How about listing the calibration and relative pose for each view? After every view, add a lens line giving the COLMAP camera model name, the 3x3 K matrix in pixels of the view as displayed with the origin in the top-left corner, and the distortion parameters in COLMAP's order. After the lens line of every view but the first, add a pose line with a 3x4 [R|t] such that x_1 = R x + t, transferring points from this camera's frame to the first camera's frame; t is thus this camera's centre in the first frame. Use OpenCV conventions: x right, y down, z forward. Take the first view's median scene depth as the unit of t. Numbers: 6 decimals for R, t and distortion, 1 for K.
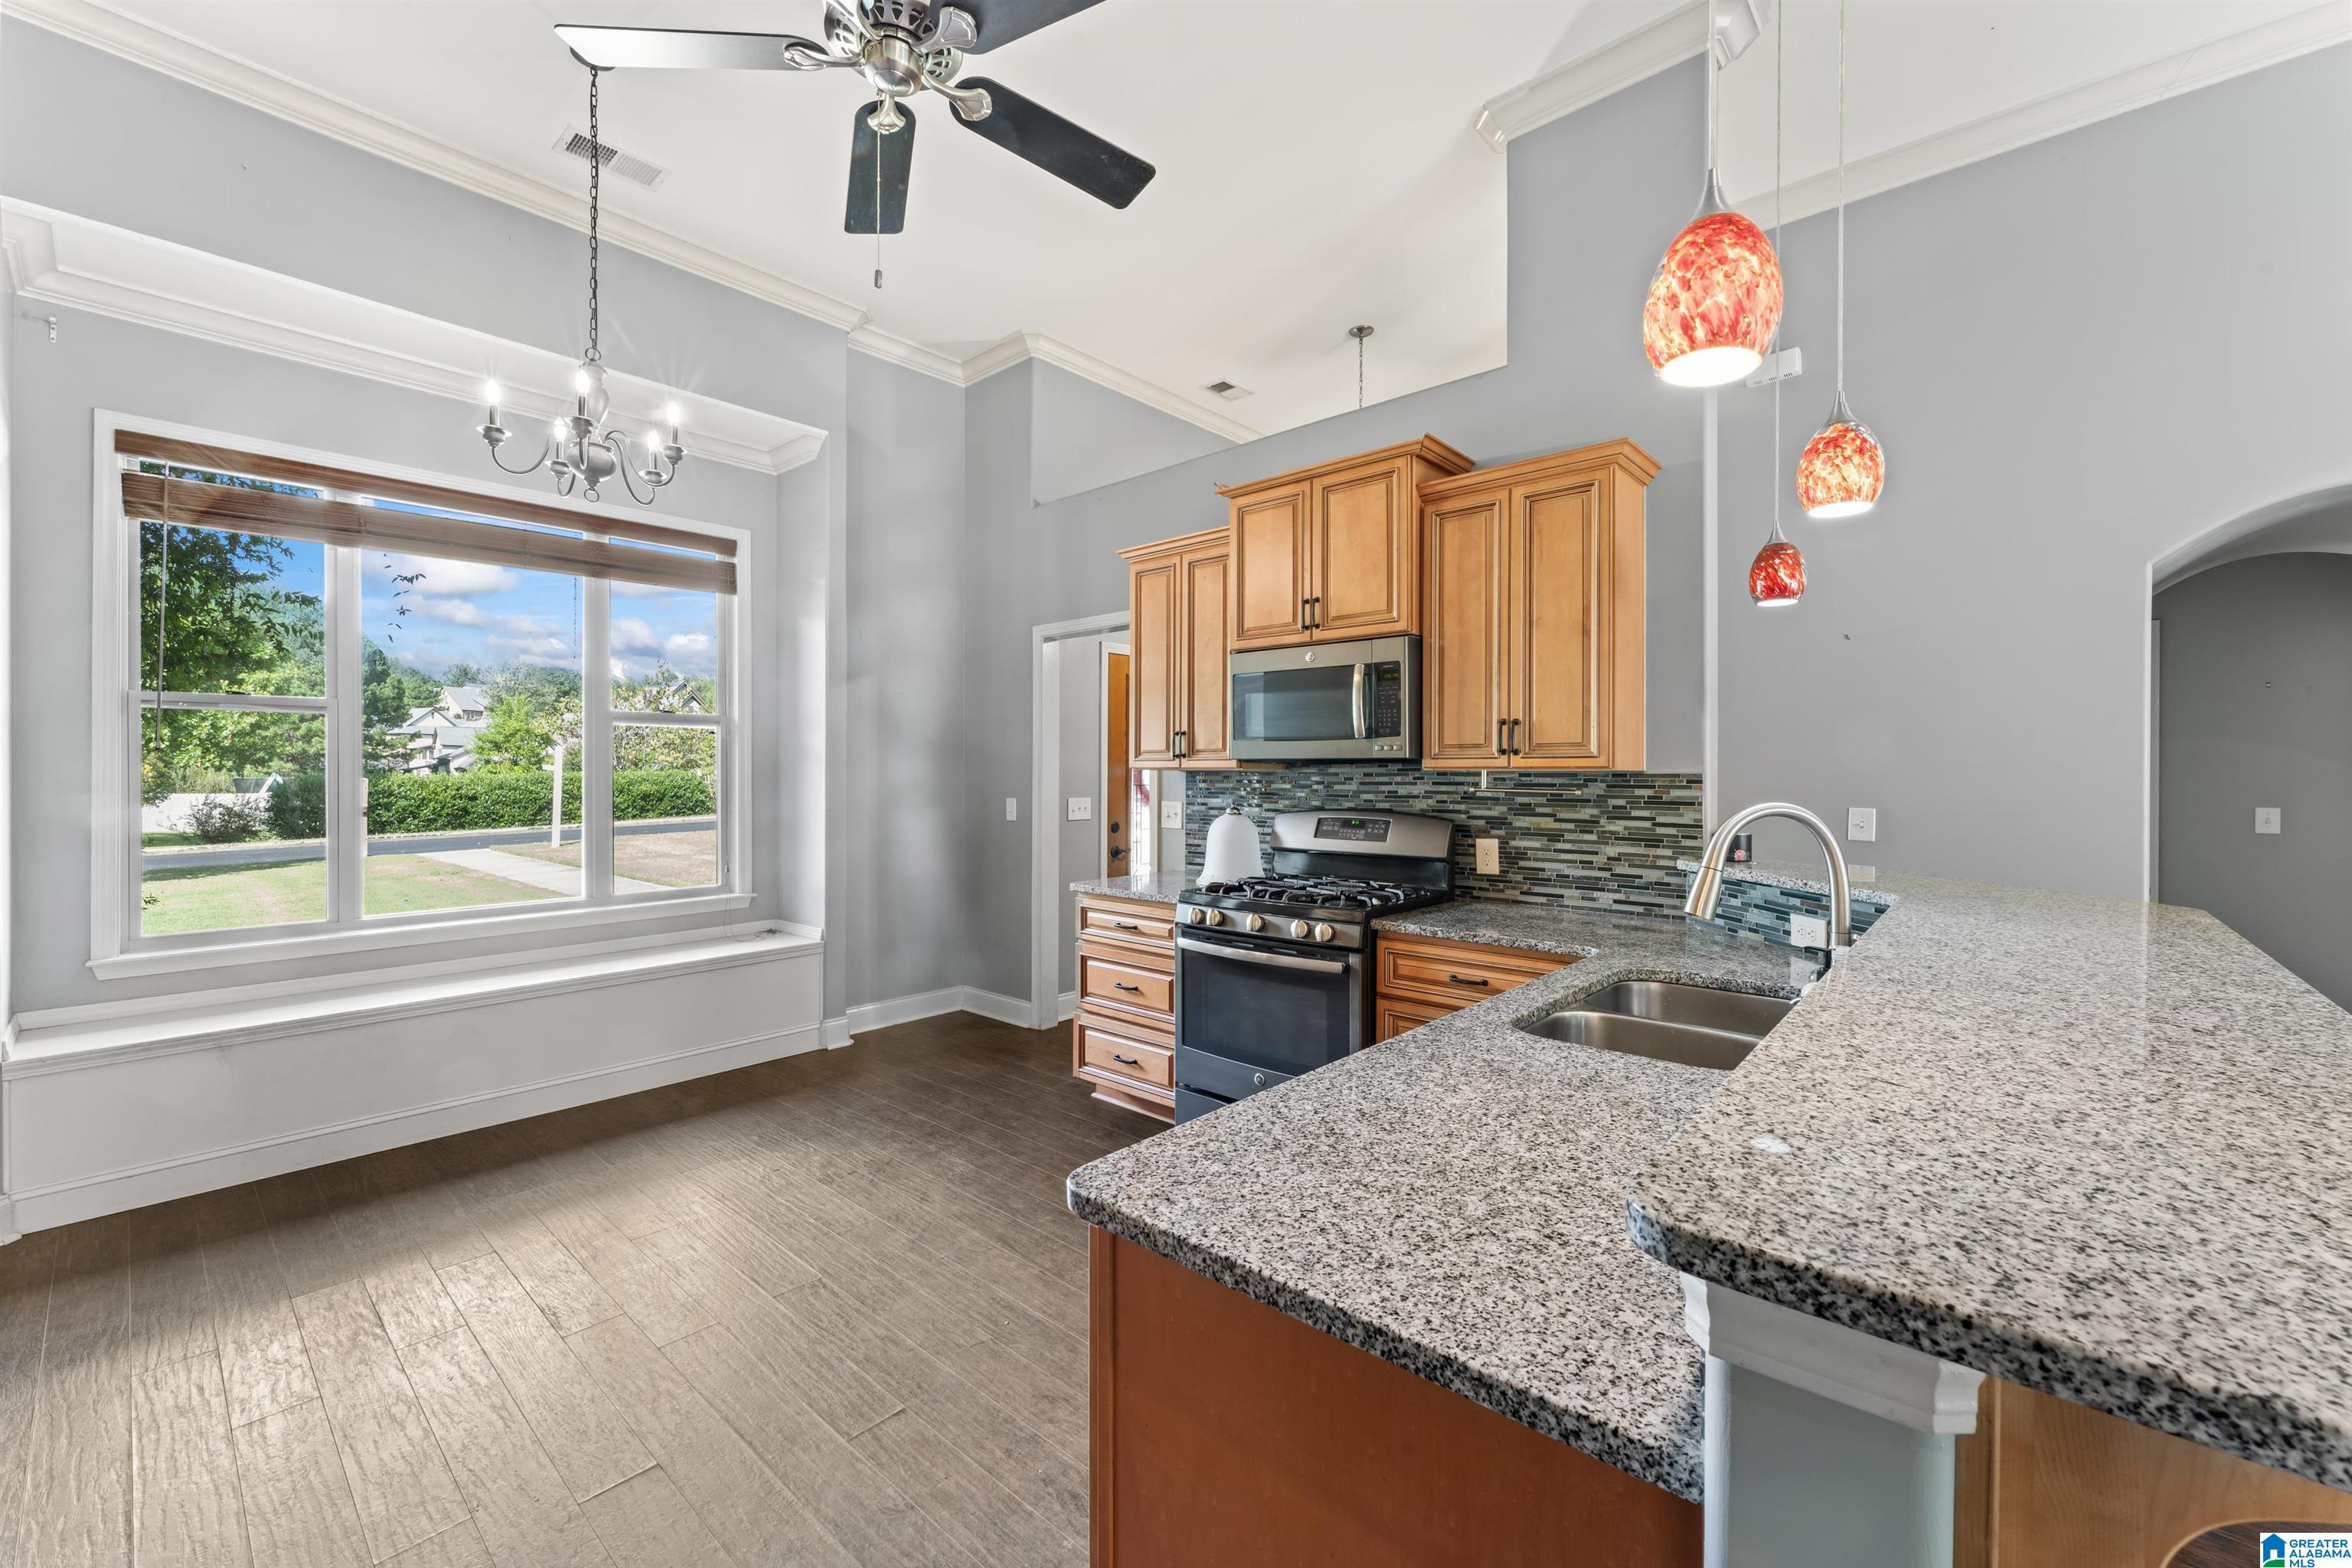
lens RADIAL K [[937.3, 0, 1164.3], [0, 937.3, 777.9], [0, 0, 1]] dist [0.000908, 0.000044]
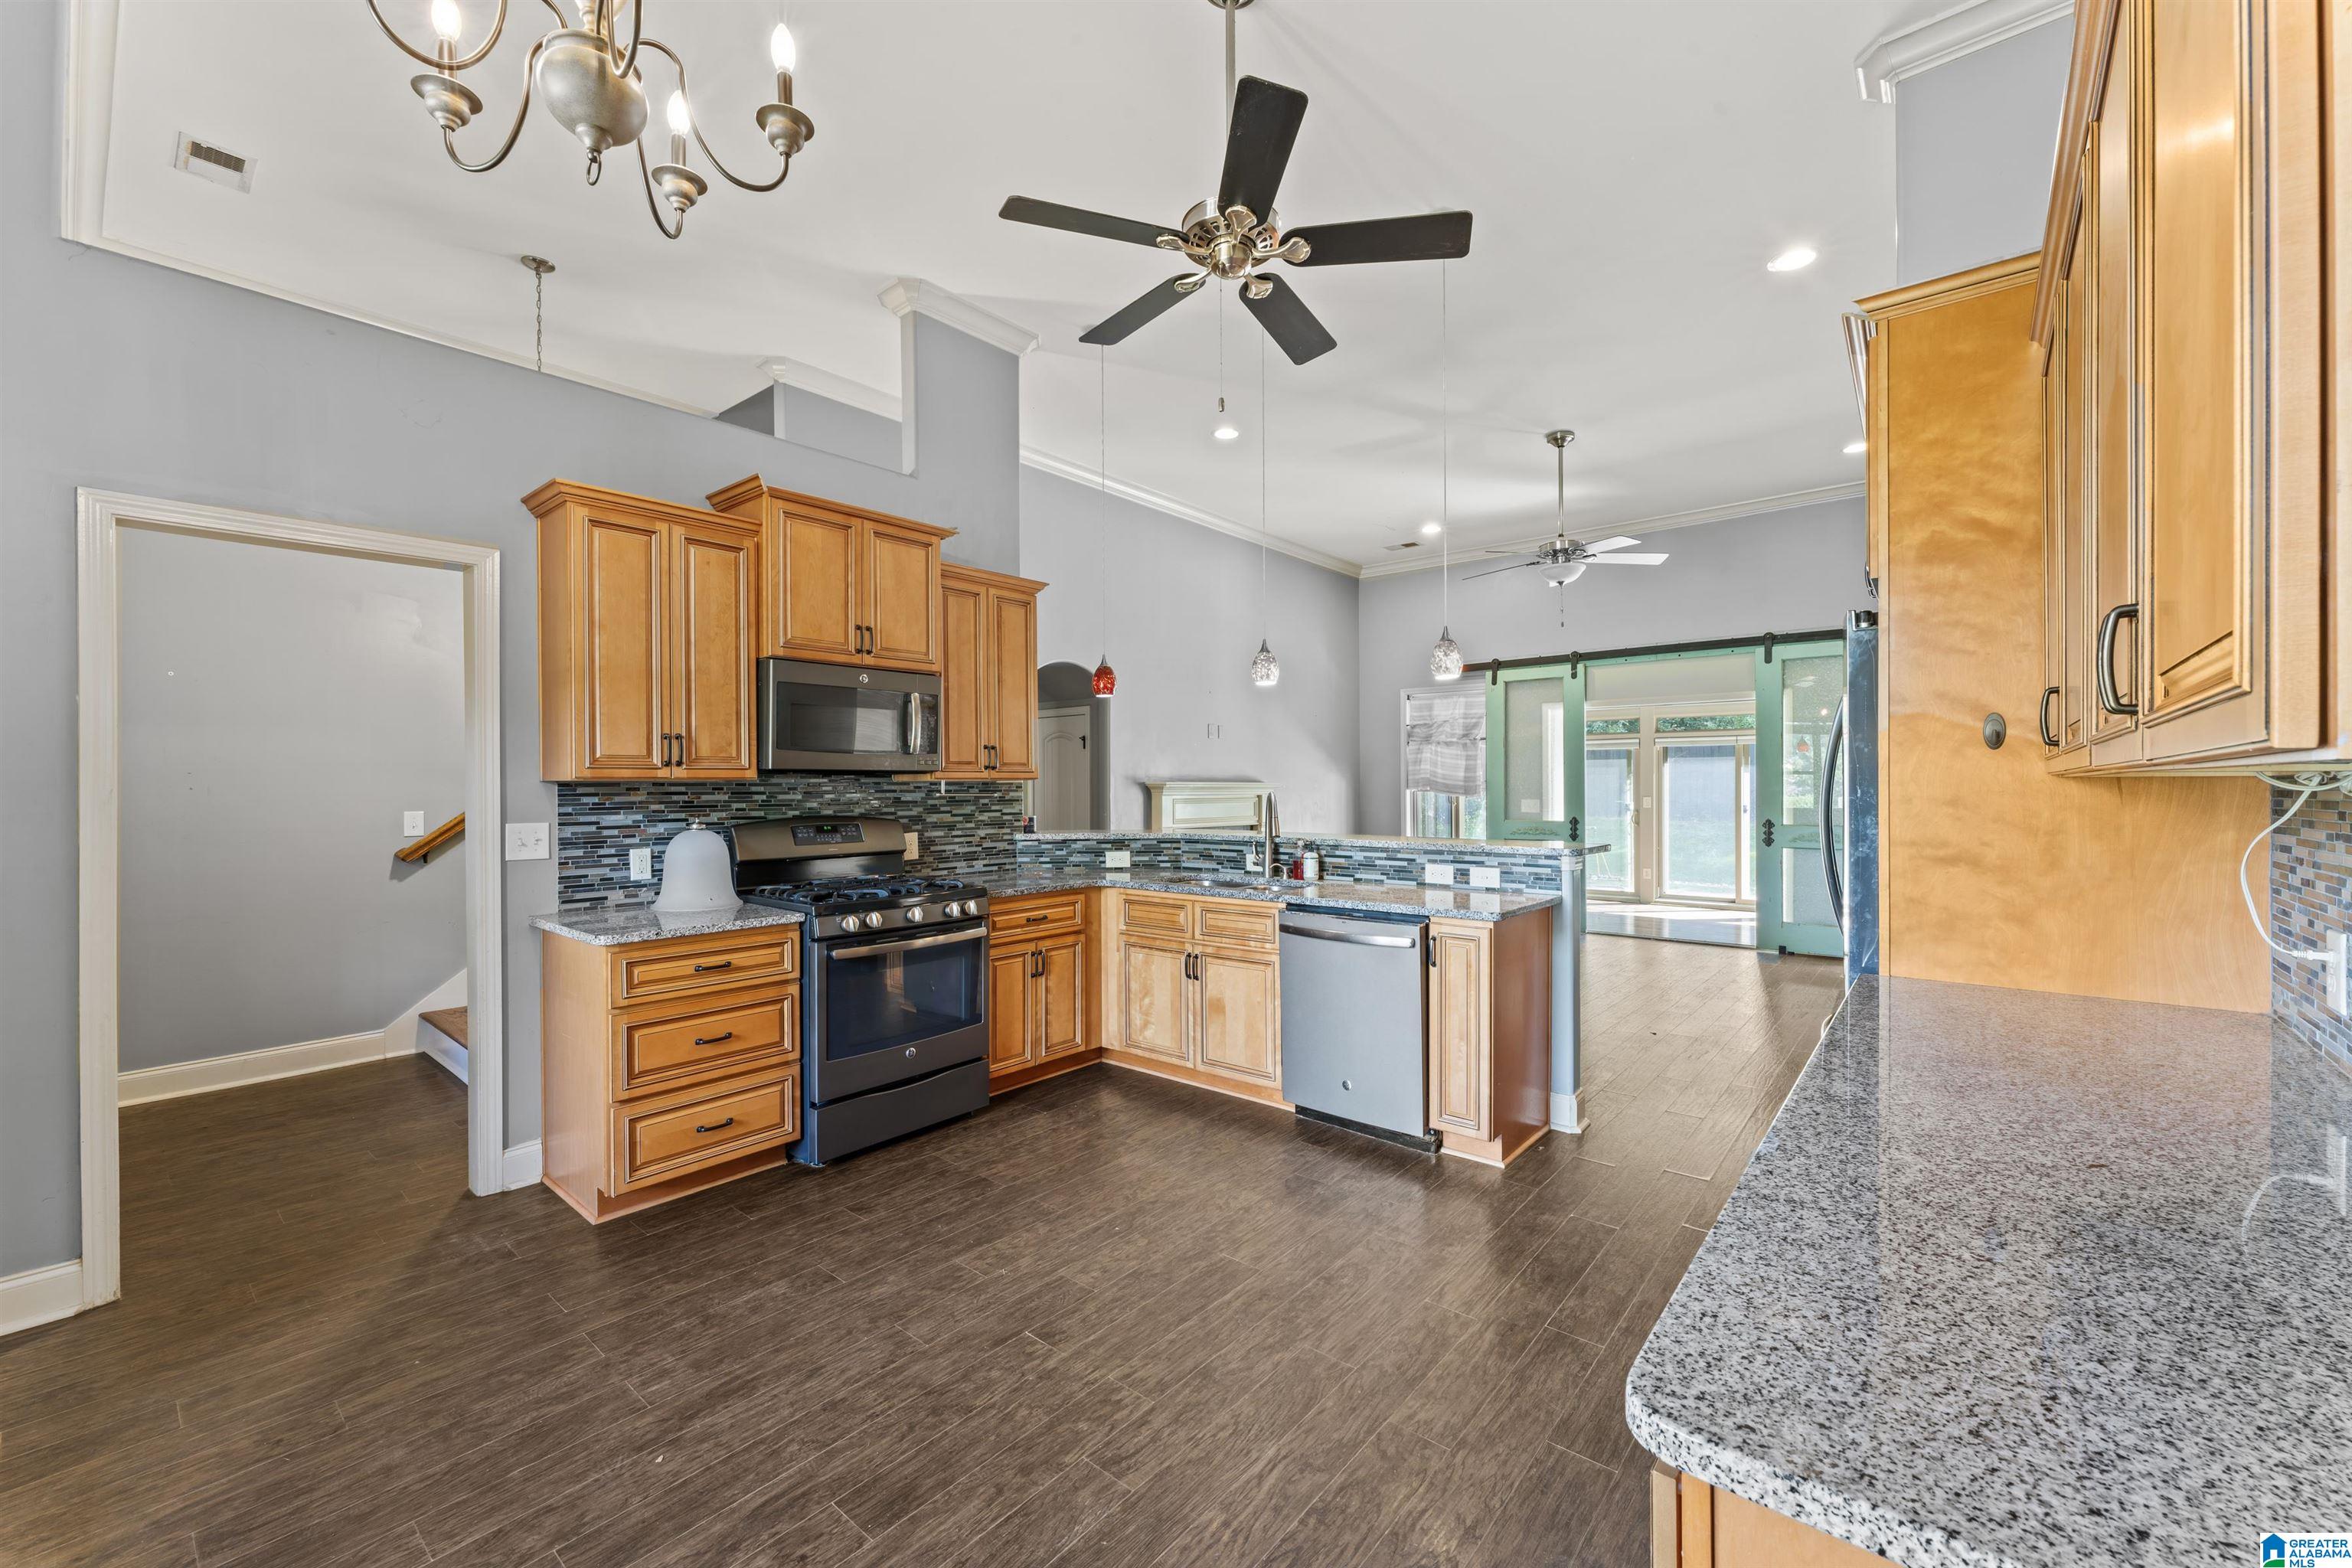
lens RADIAL K [[937.3, 0, 1173.9], [0, 937.3, 789.8], [0, 0, 1]] dist [0.000908, 0.000044]
pose [[-0.027468, -0.012689, 0.999542, -0.893592], [0.007562, 0.999888, 0.012901, -0.008346], [-0.999594, 0.007913, -0.027369, 0.610287]]
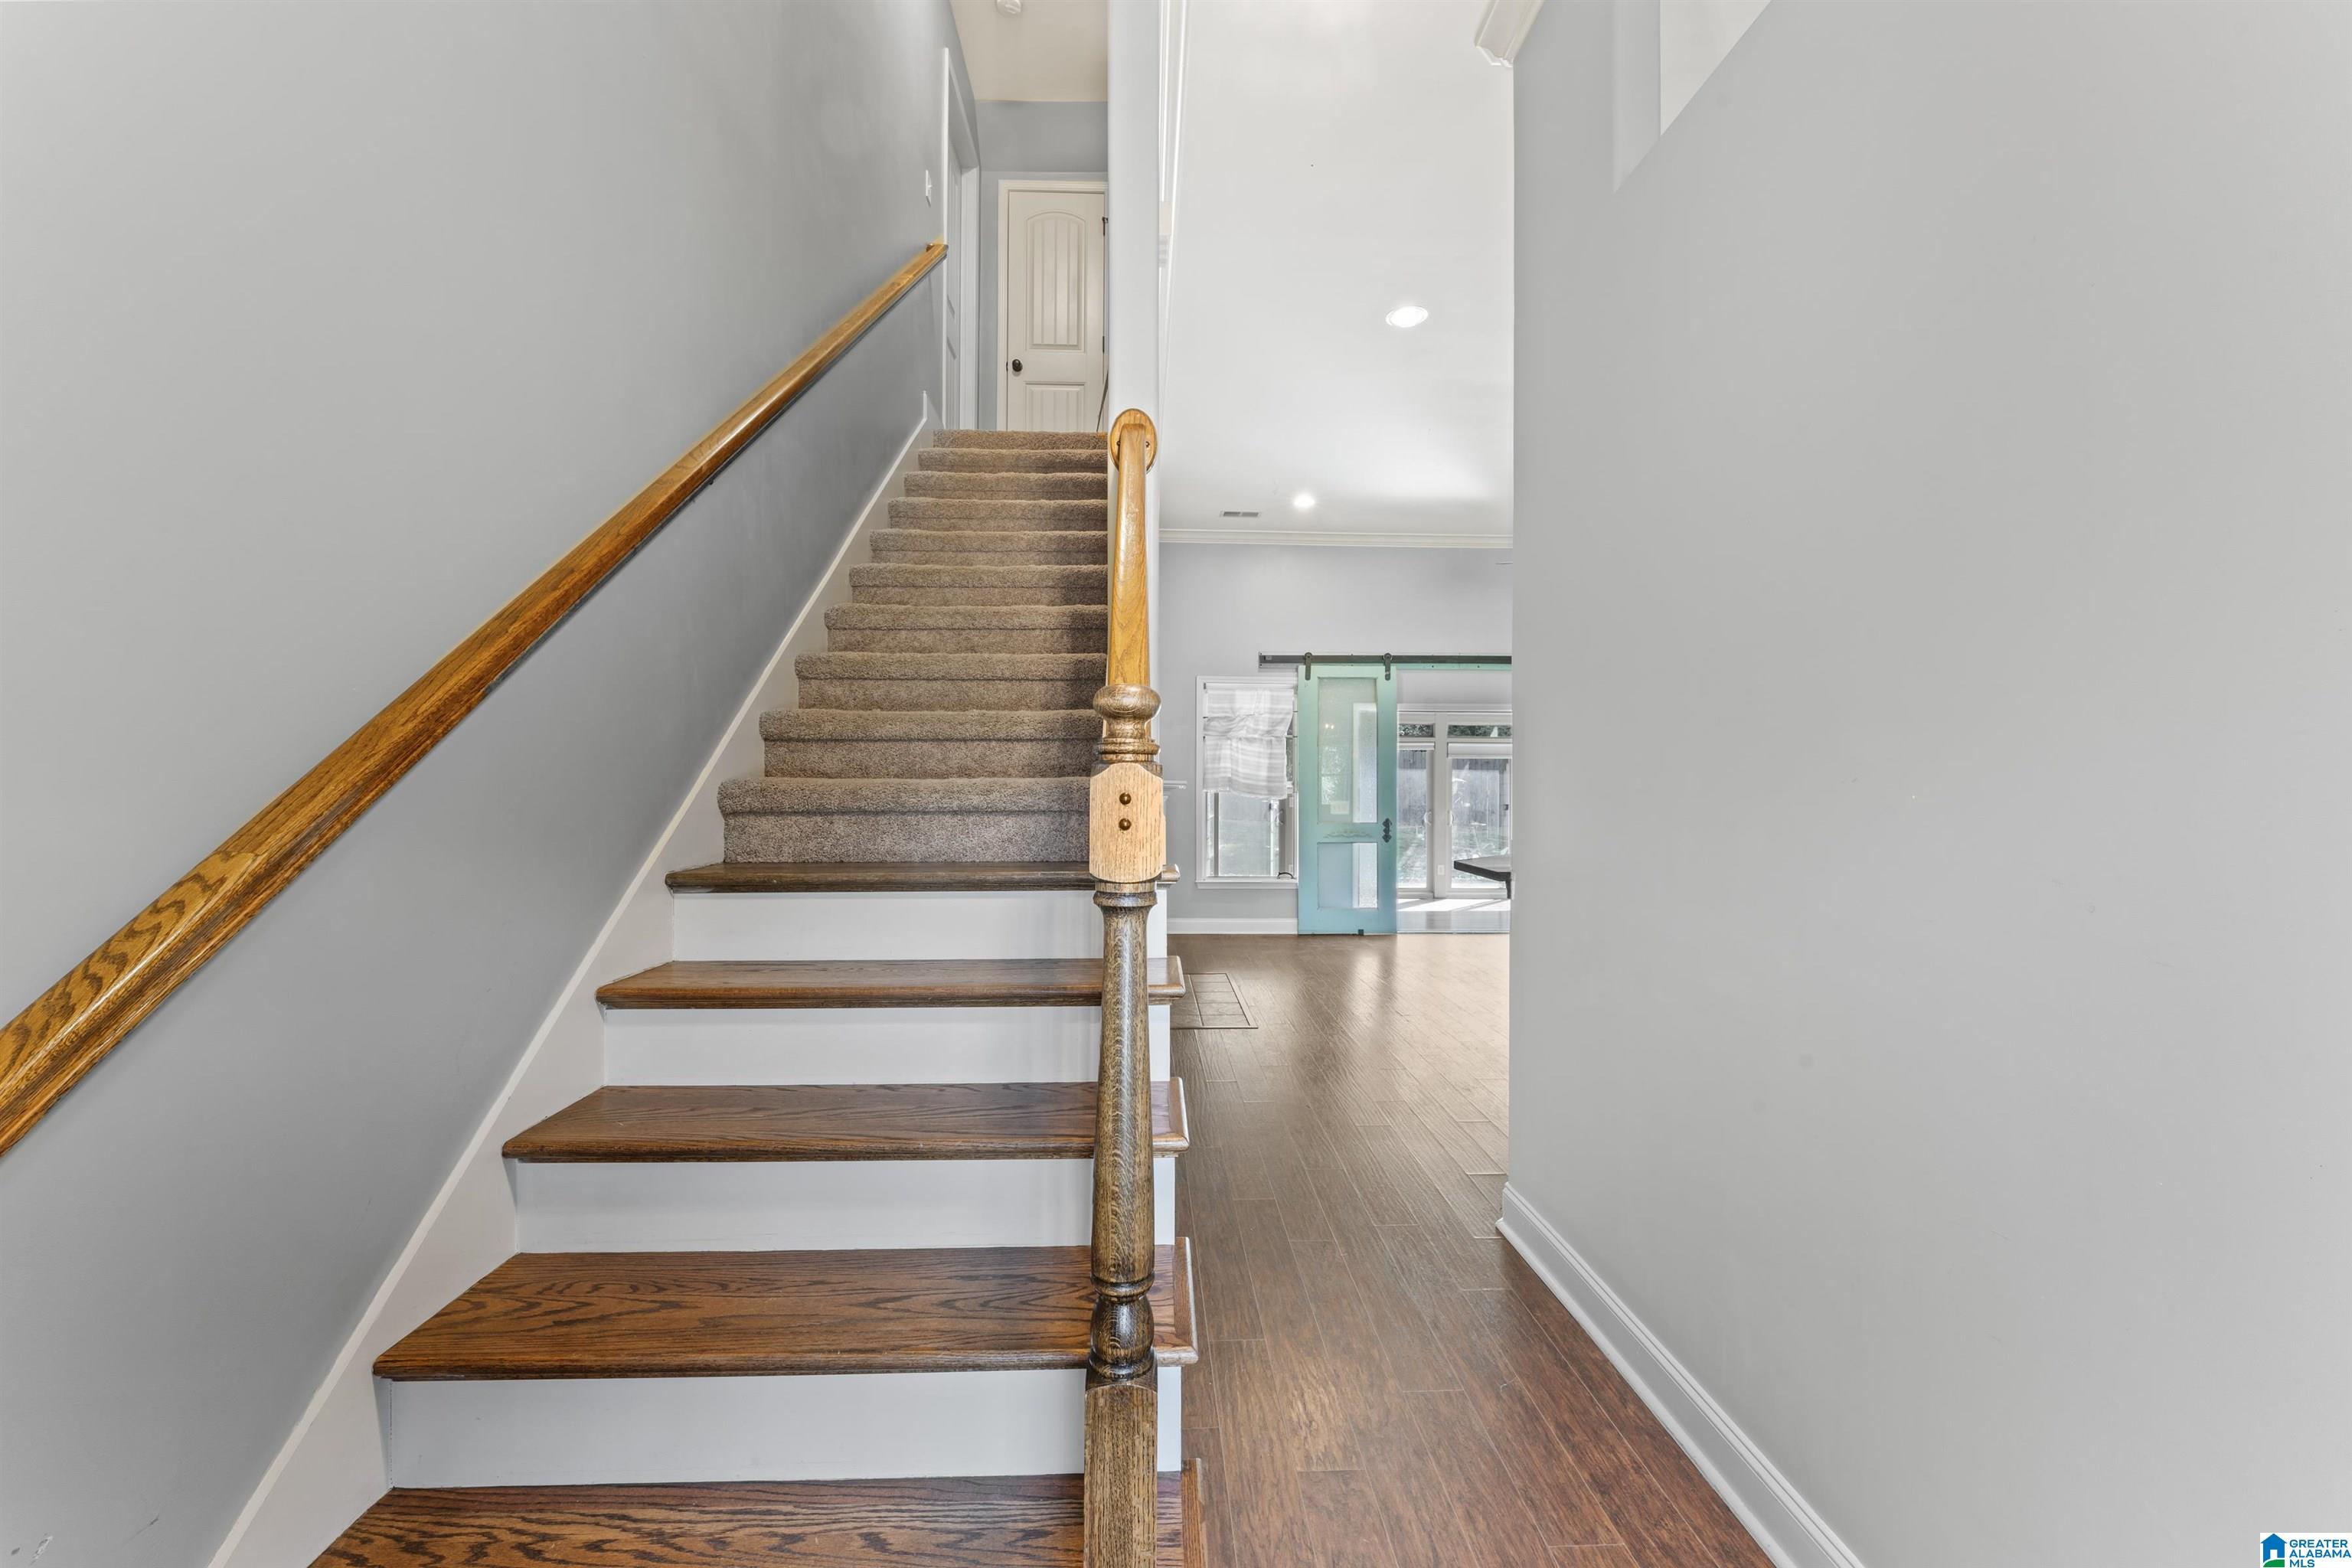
lens RADIAL K [[937.3, 0, 1168.7], [0, 937.3, 775.5], [0, 0, 1]] dist [0.000908, 0.000044]
pose [[-0.686595, -0.008048, 0.726995, 0.095578], [-0.009147, 0.999955, 0.002431, -0.010788], [-0.726982, -0.004981, -0.686638, 1.550264]]
